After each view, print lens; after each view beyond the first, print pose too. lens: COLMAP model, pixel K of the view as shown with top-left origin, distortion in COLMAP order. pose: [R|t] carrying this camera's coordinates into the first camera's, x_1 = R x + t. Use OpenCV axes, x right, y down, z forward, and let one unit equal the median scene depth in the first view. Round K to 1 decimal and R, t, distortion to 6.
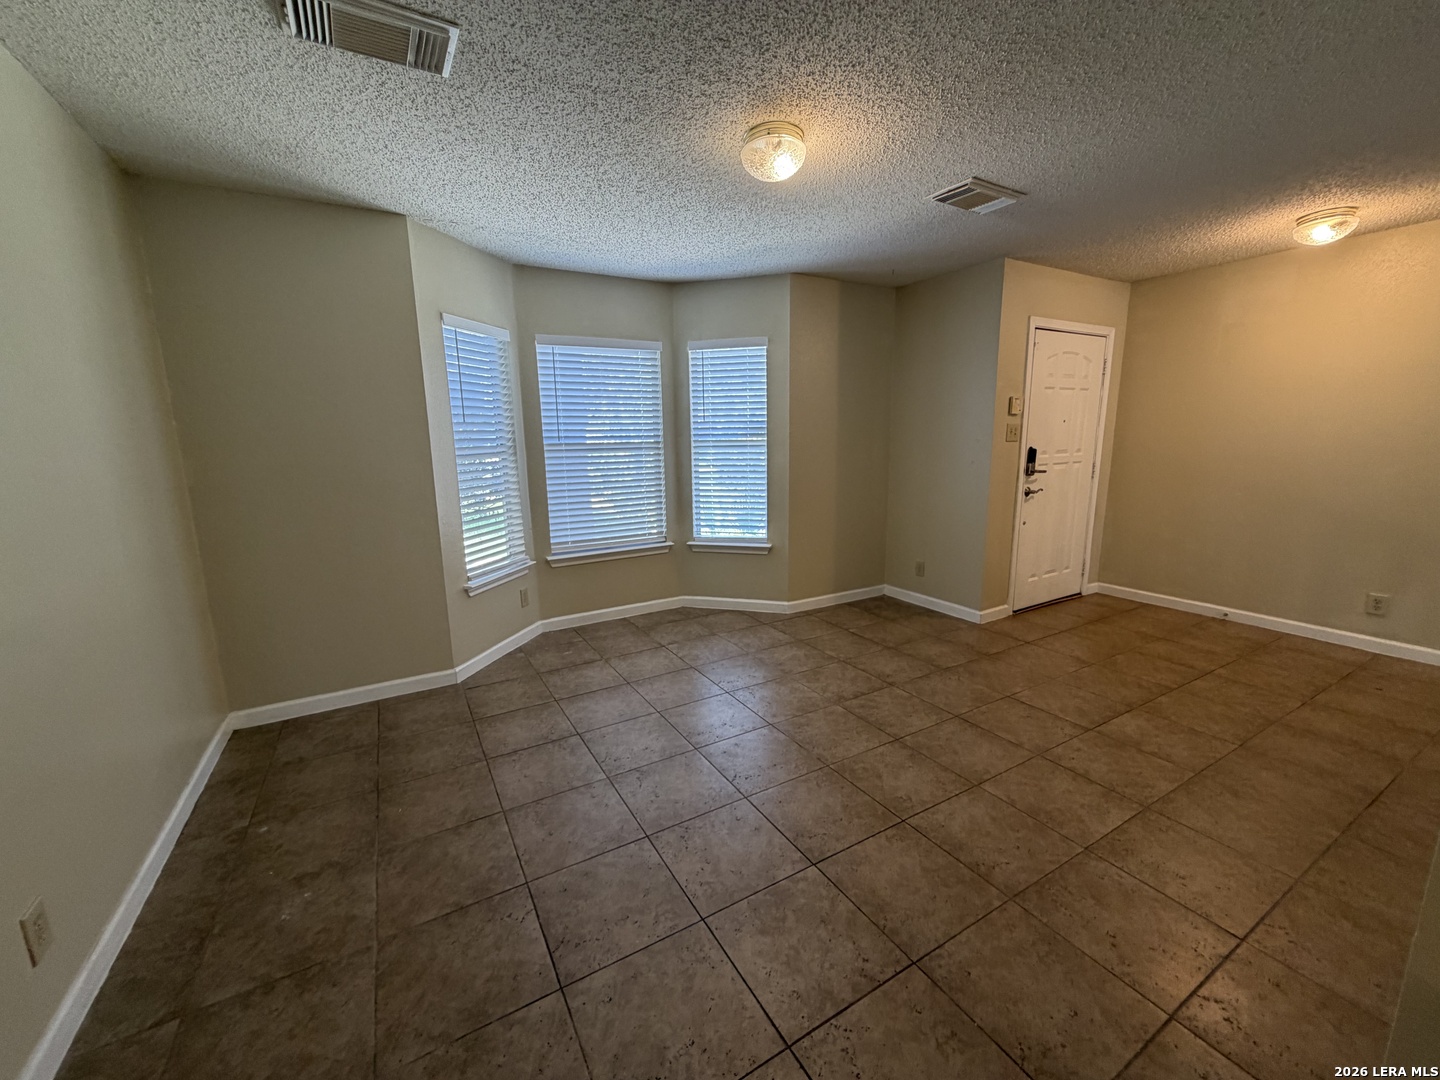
lens RADIAL K [[574.3, 0, 714.0], [0, 574.3, 533.2], [0, 0, 1]] dist [-0.000538, 0.000194]
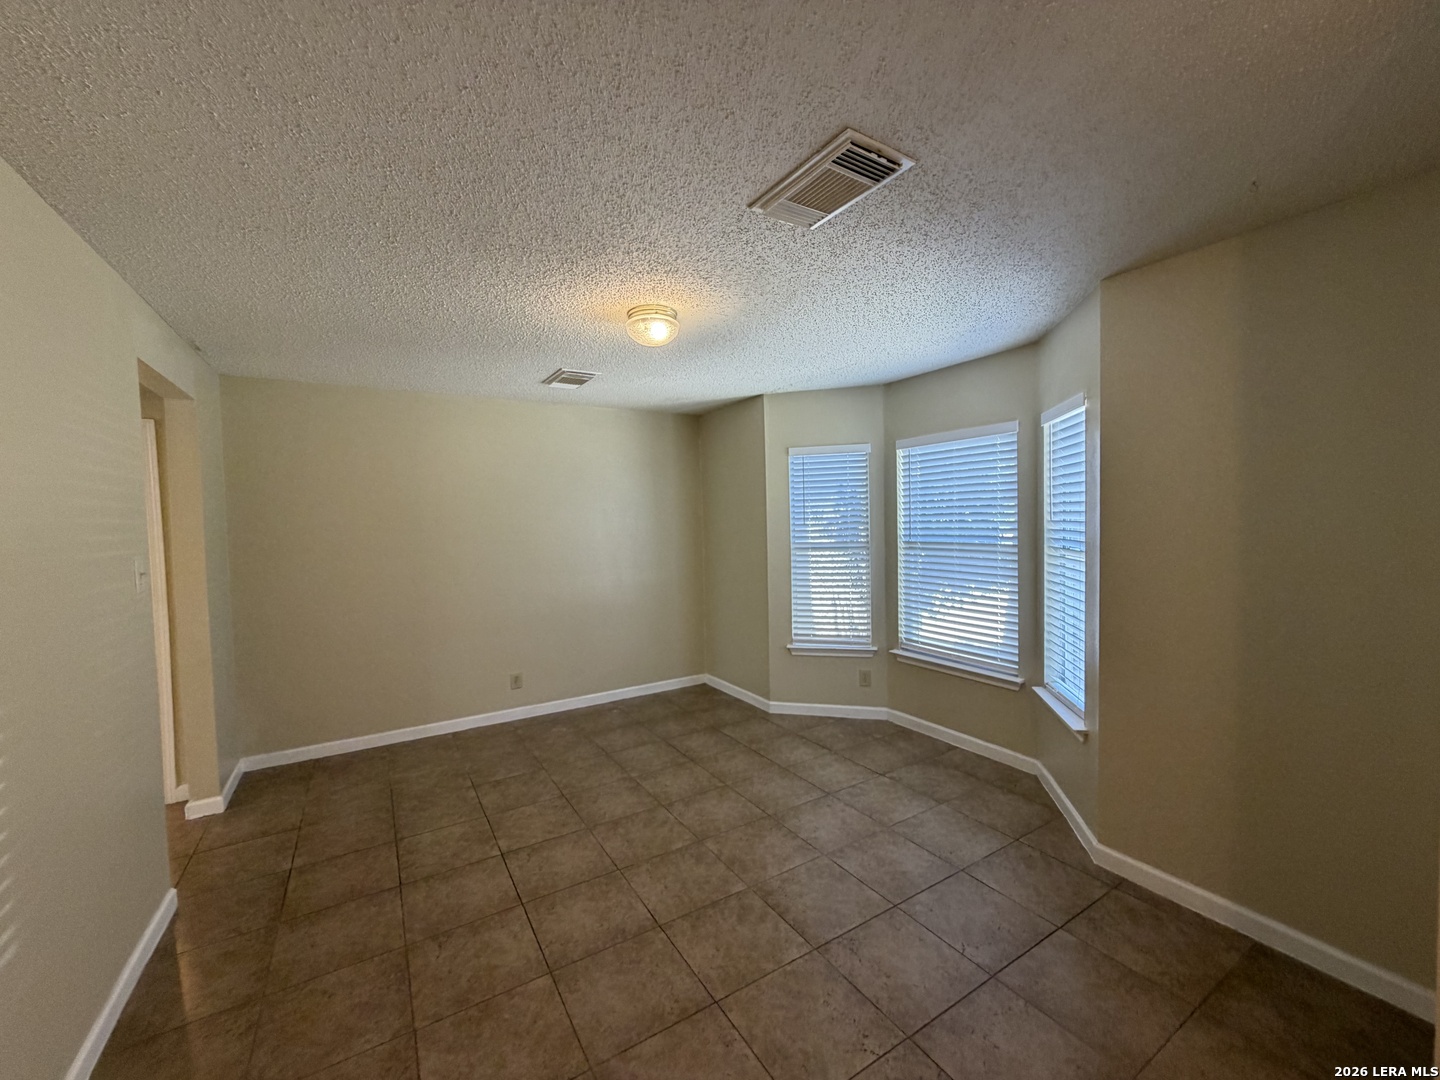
lens RADIAL K [[574.3, 0, 724.1], [0, 574.3, 532.8], [0, 0, 1]] dist [-0.000538, 0.000194]
pose [[0.033790, 0.040711, -0.998599, 0.853800], [-0.147838, 0.988382, 0.035292, -0.185334], [0.988434, 0.146439, 0.039416, 0.739077]]
